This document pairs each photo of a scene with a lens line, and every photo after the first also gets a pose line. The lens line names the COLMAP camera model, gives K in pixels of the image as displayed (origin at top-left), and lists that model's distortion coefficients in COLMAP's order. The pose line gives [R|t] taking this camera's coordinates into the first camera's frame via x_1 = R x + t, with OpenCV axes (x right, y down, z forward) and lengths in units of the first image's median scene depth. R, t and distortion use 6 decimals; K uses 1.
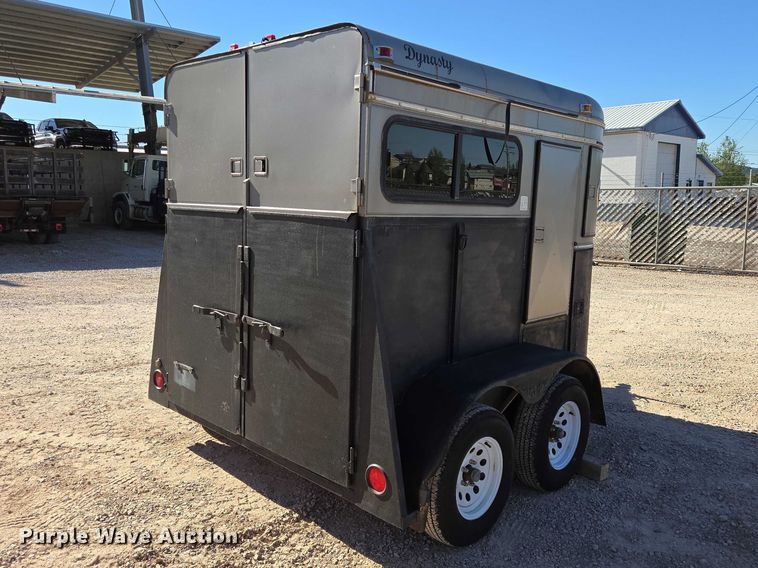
lens RADIAL K [[616.4, 0, 367.0], [0, 616.4, 277.6], [0, 0, 1]] dist [0.055544, -0.005268]
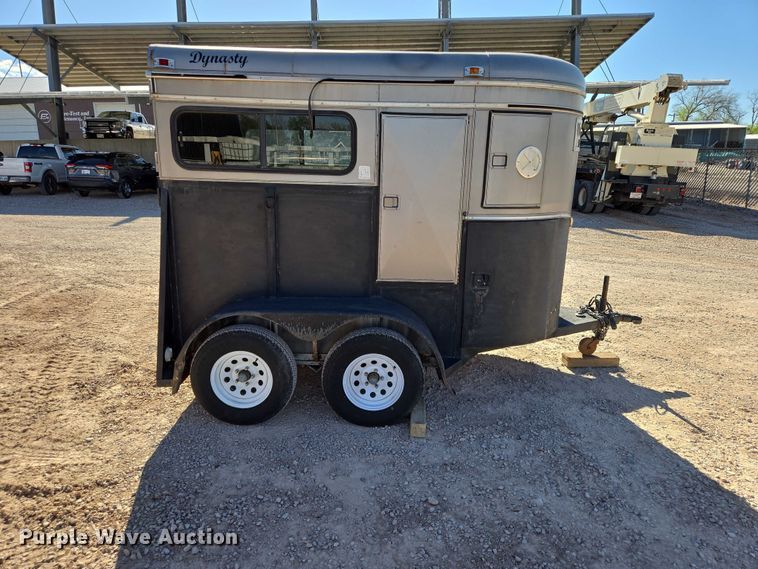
lens RADIAL K [[504.1, 0, 375.3], [0, 504.1, 286.1], [0, 0, 1]] dist [0.075459, -0.066211]
pose [[0.701809, 0.155775, -0.695125, 0.921622], [-0.088474, 0.987303, 0.131926, -0.039410], [0.706850, -0.031086, 0.706680, 0.360140]]
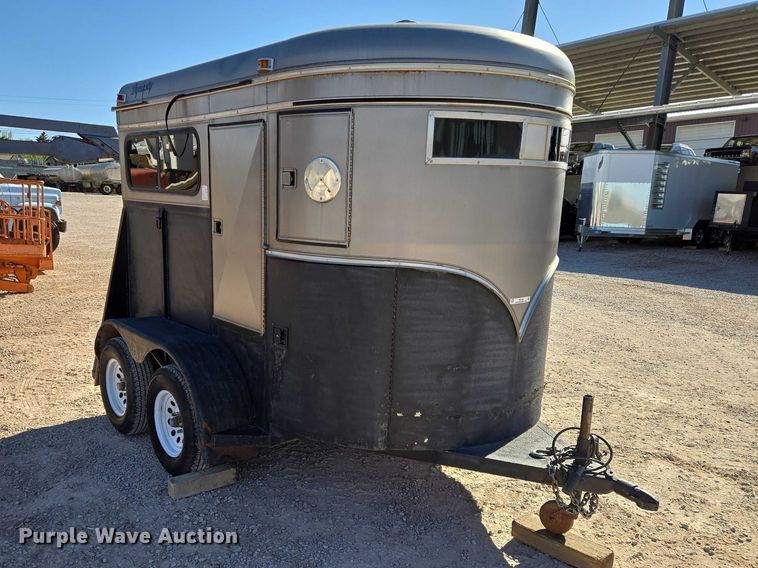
lens RADIAL K [[658.6, 0, 346.8], [0, 658.6, 337.2], [0, 0, 1]] dist [0.079170, -0.069550]
pose [[-0.126669, 0.182569, -0.974999, 1.296258], [-0.154406, 0.967306, 0.201189, -0.143521], [0.979854, 0.176031, -0.094338, 1.349936]]
